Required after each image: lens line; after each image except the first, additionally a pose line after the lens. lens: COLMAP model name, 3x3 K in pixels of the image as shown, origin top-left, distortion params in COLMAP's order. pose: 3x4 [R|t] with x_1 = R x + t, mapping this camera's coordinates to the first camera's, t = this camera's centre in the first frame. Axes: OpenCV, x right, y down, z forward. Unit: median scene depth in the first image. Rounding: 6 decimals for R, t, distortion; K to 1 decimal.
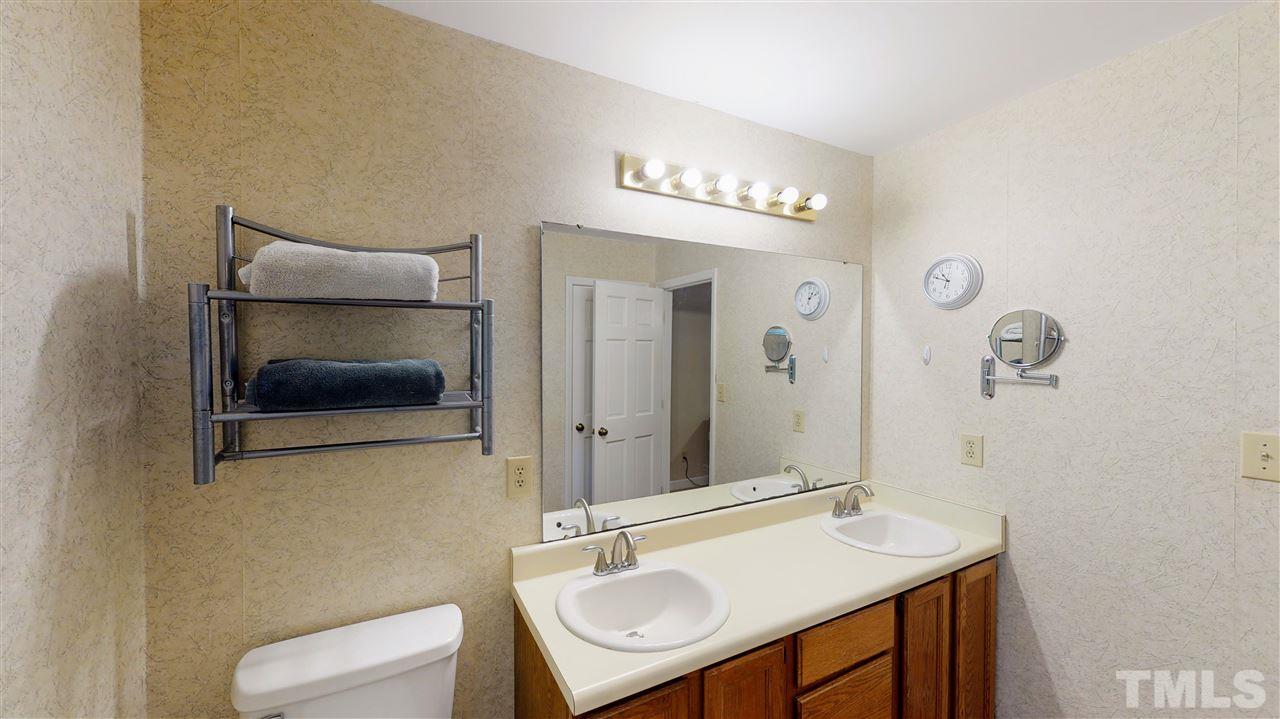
lens RADIAL K [[467.4, 0, 640.2], [0, 467.4, 361.1], [0, 0, 1]] dist [-0.000637, -0.000093]
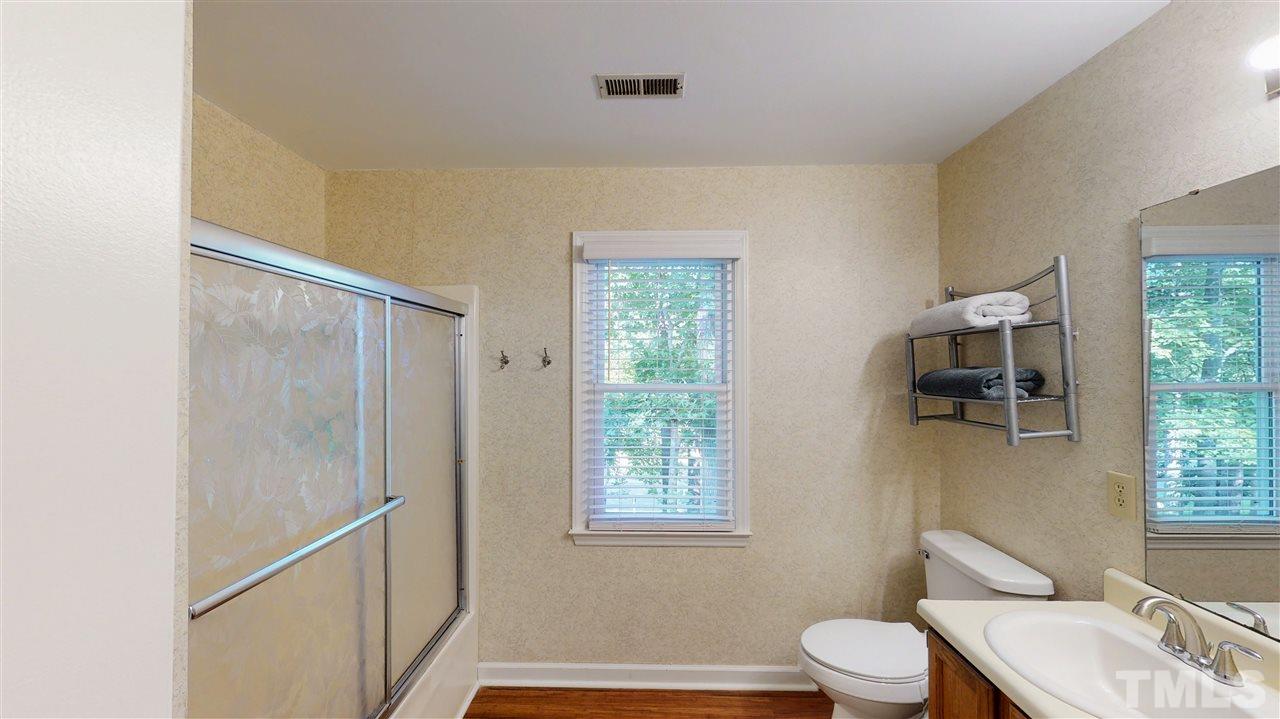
lens RADIAL K [[467.4, 0, 640.2], [0, 467.4, 361.1], [0, 0, 1]] dist [-0.000637, -0.000093]
pose [[-0.494287, -0.015768, -0.869156, 1.120753], [-0.011711, 0.999866, -0.011479, 0.004166], [0.869220, 0.004505, -0.494405, 0.692042]]
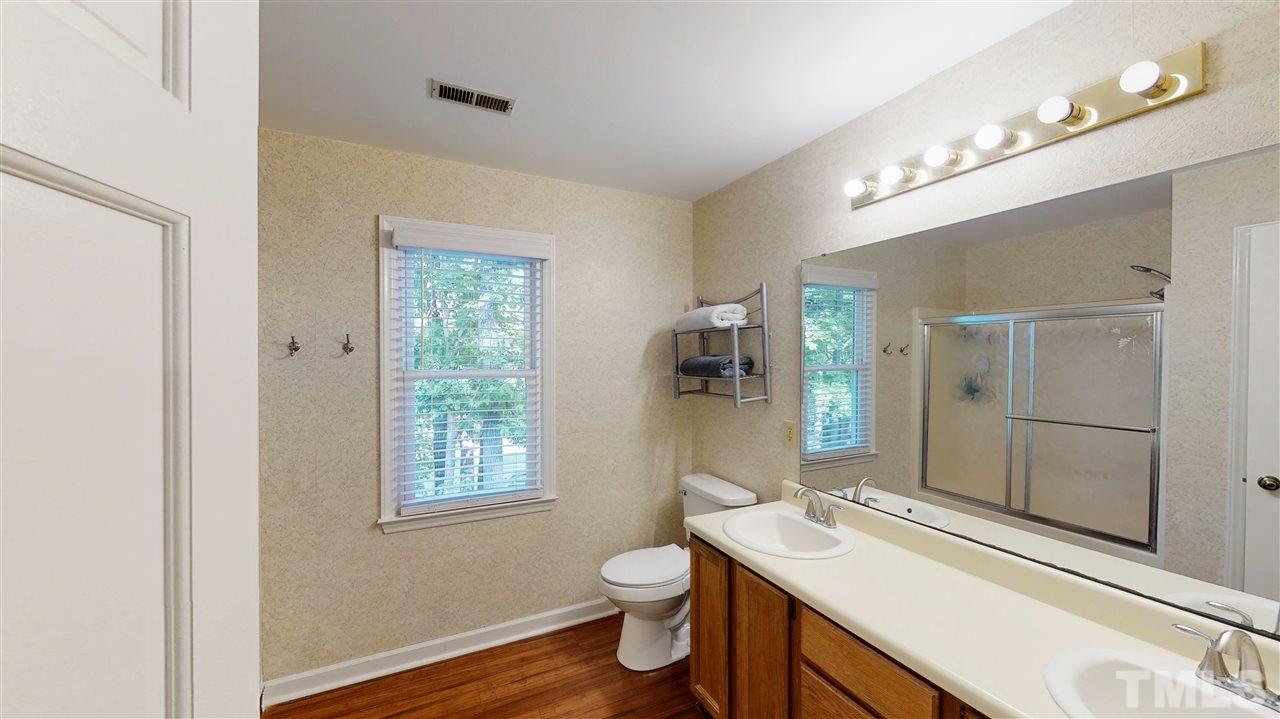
lens RADIAL K [[467.4, 0, 640.2], [0, 467.4, 361.1], [0, 0, 1]] dist [-0.000637, -0.000093]
pose [[-0.032208, 0.009052, -0.999440, 1.389451], [-0.013576, 0.999863, 0.009493, 0.004841], [0.999389, 0.013874, -0.032080, 0.618617]]
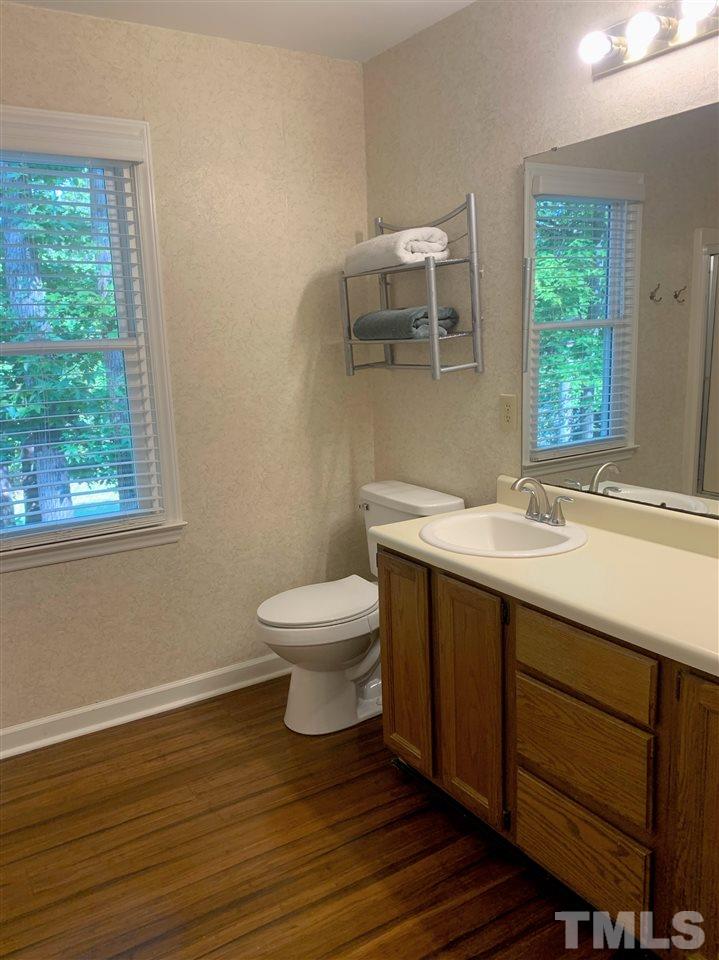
lens RADIAL K [[770.0, 0, 362.9], [0, 770.0, 480.1], [0, 0, 1]] dist [0.073293, -0.146844]
pose [[0.074881, 0.187135, -0.979476, 1.672030], [0.022403, 0.981670, 0.189267, 0.057465], [0.996941, -0.036116, 0.069317, 0.582291]]
